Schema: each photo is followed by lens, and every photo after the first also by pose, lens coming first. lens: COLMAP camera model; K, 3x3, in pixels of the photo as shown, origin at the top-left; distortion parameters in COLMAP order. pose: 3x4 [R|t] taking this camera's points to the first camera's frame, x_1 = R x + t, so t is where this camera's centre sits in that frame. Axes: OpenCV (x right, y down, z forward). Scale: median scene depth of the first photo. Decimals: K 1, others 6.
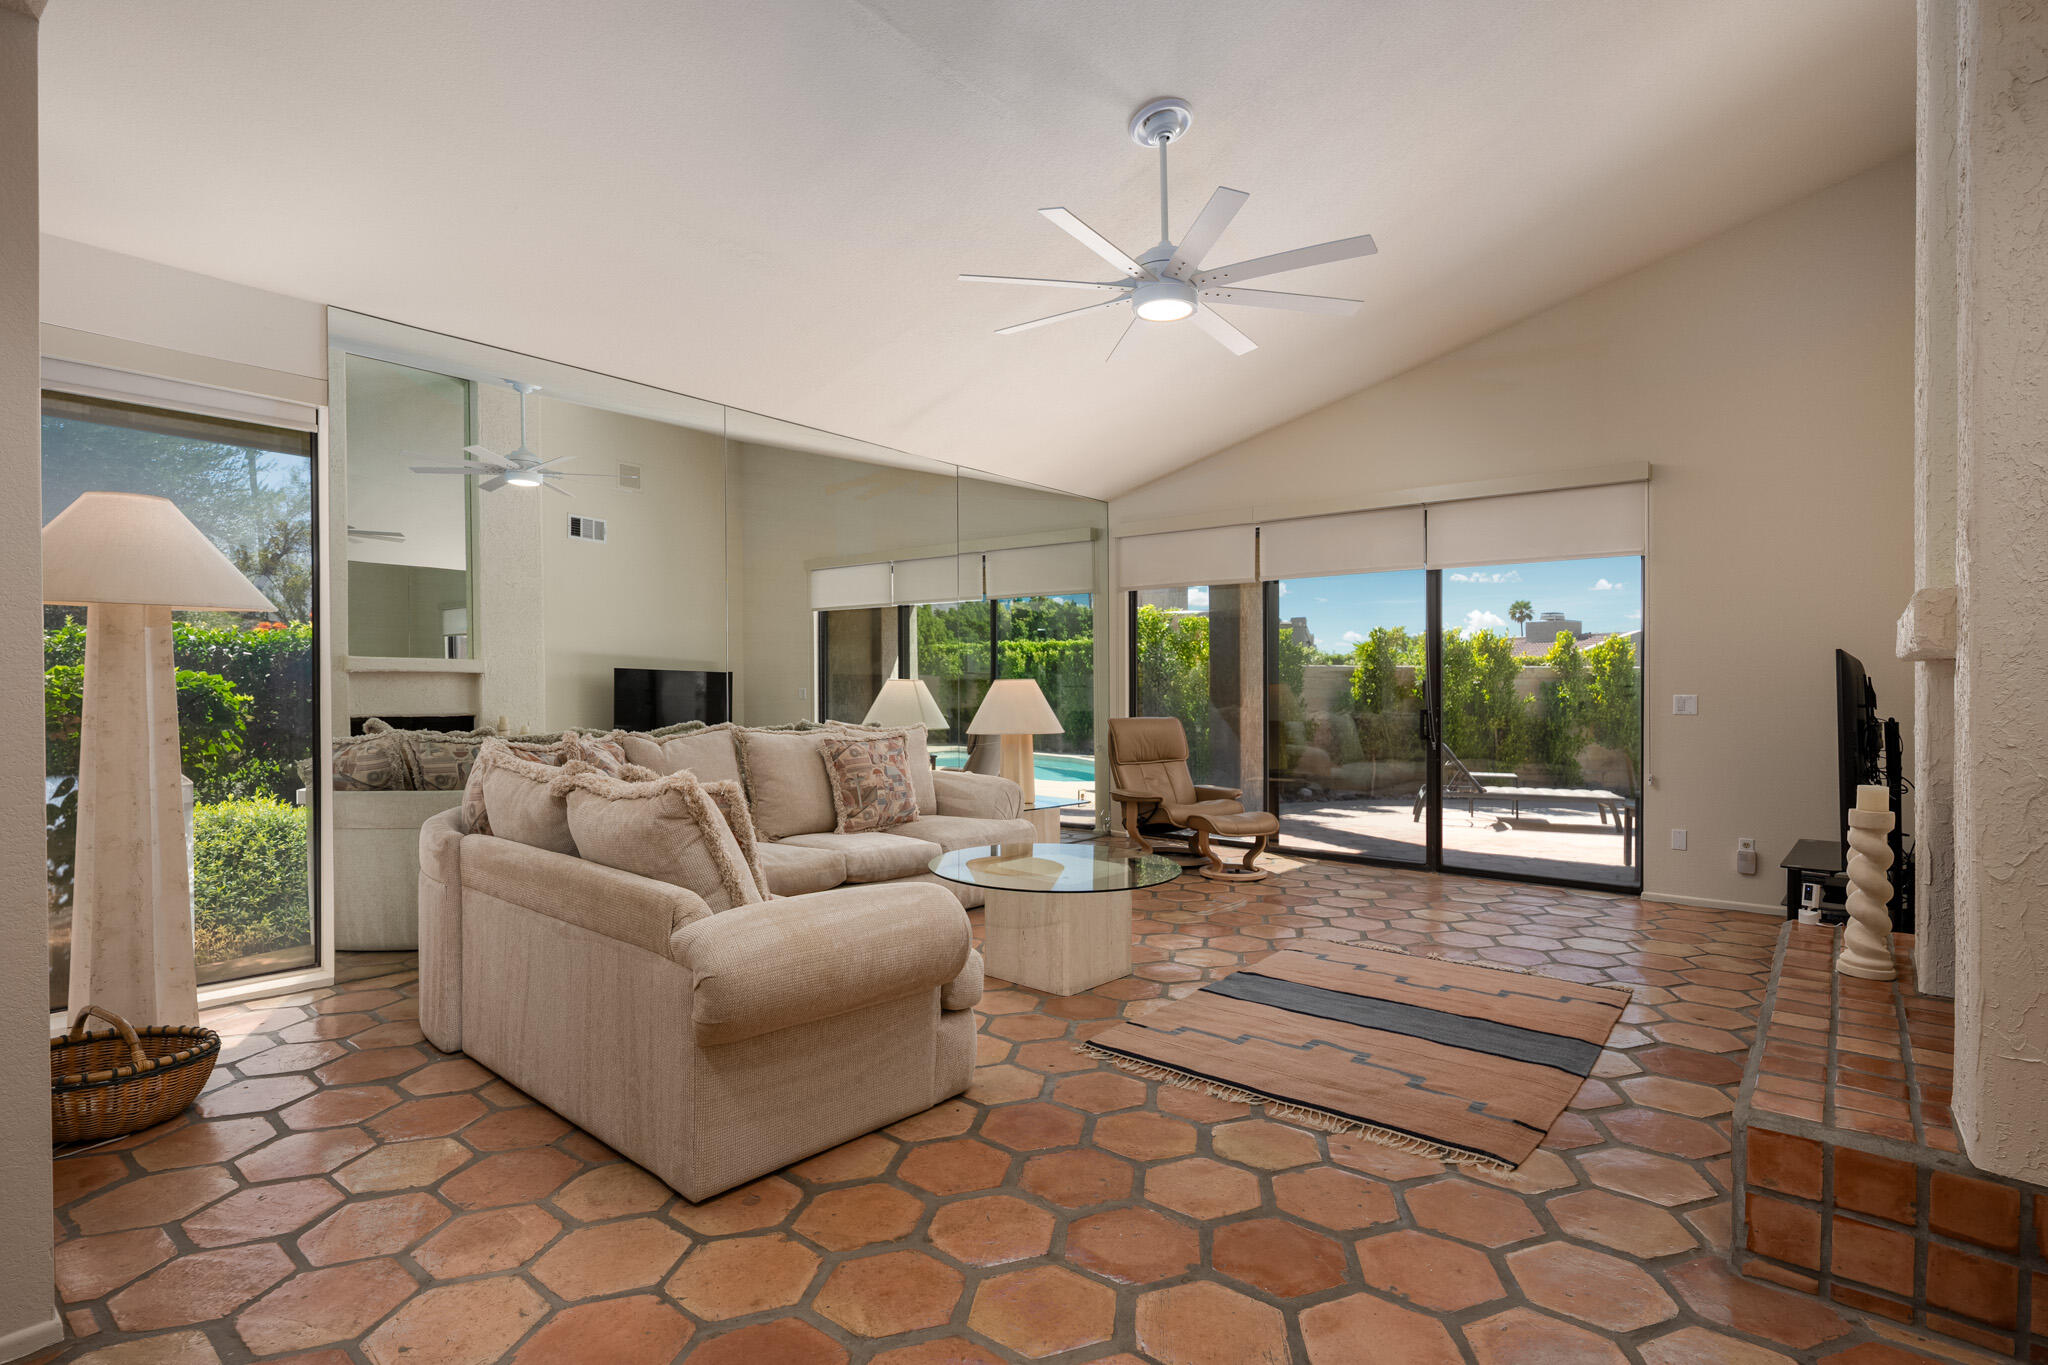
lens RADIAL K [[981.2, 0, 1024.0], [0, 981.2, 682.5], [0, 0, 1]] dist [0.019521, 0.000097]
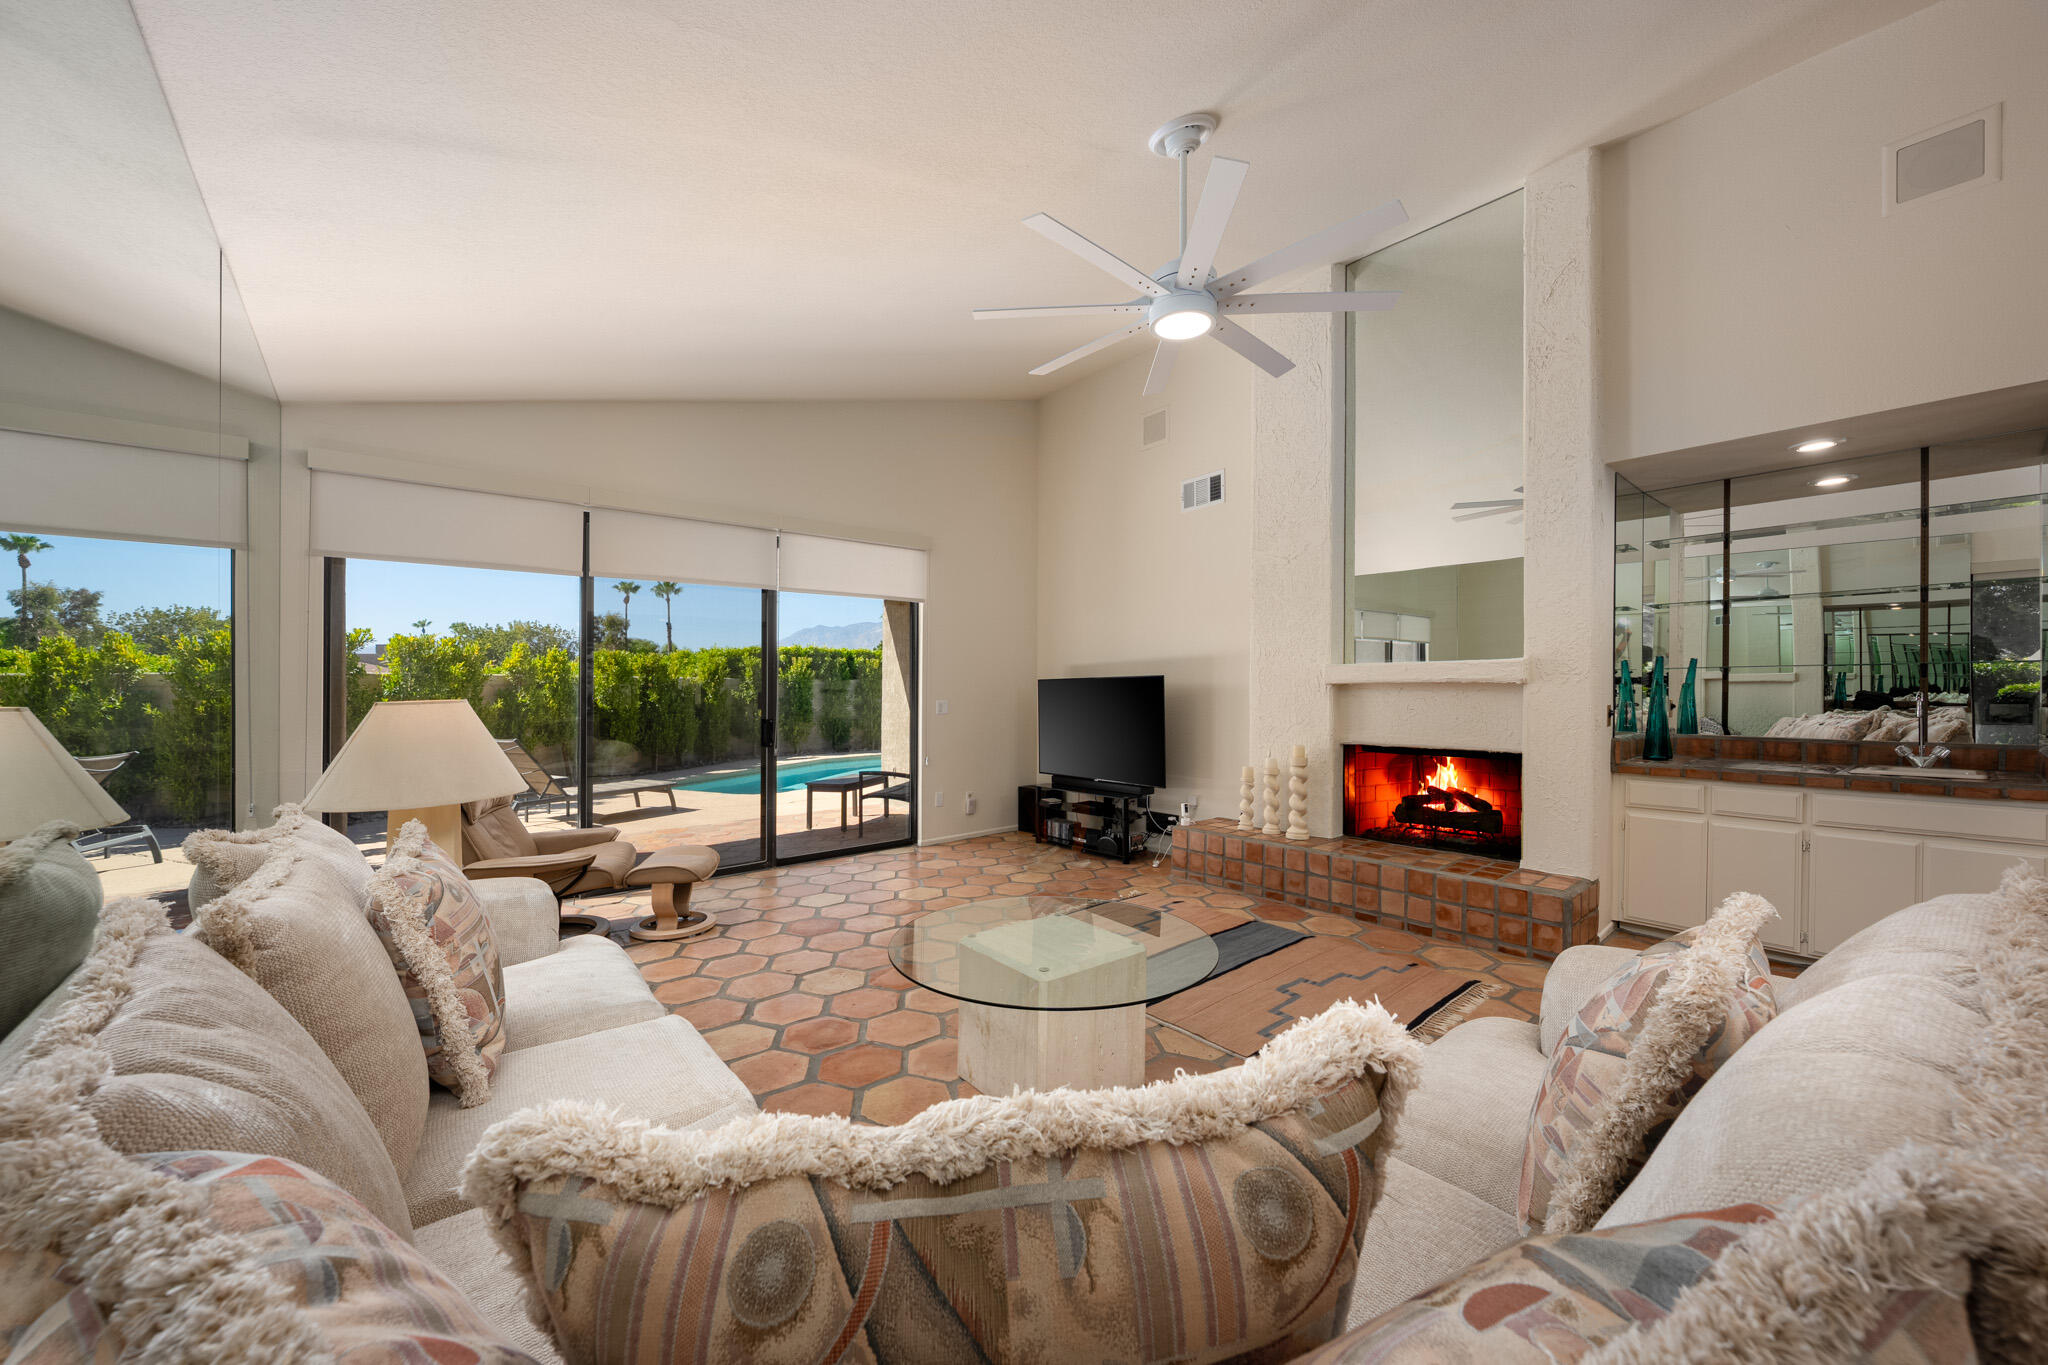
lens RADIAL K [[765.9, 0, 1024.0], [0, 765.9, 682.5], [0, 0, 1]] dist [-0.000741, 0.000033]
pose [[0.199601, -0.003537, 0.979871, -0.394196], [0.005600, 0.999981, 0.002469, -0.014970], [-0.979861, 0.004994, 0.199617, 0.618991]]
